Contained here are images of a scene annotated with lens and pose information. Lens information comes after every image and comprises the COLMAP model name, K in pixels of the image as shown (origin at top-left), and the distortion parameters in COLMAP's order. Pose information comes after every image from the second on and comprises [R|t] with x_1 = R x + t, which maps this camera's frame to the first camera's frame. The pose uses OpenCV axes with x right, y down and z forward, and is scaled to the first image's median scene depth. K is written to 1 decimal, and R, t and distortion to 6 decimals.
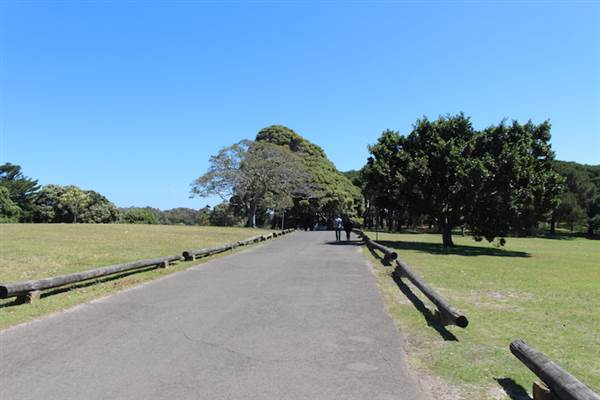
lens RADIAL K [[500.6, 0, 298.0], [0, 500.6, 199.3], [0, 0, 1]] dist [-0.149976, 0.128407]
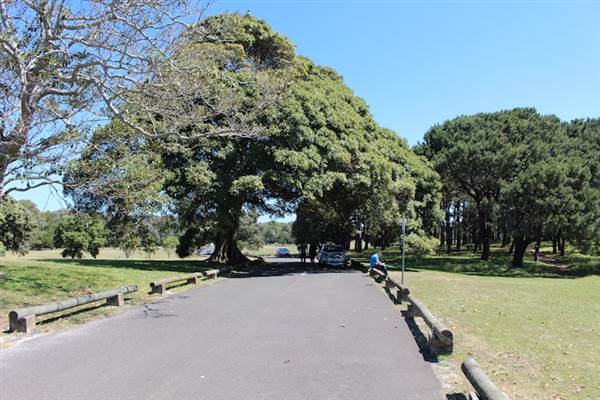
lens RADIAL K [[500.6, 0, 298.0], [0, 500.6, 199.3], [0, 0, 1]] dist [-0.149976, 0.128407]
pose [[0.994336, 0.005119, -0.106155, 0.064669], [-0.007741, 0.999675, -0.024303, 0.019982], [0.105996, 0.024987, 0.994053, 0.630159]]
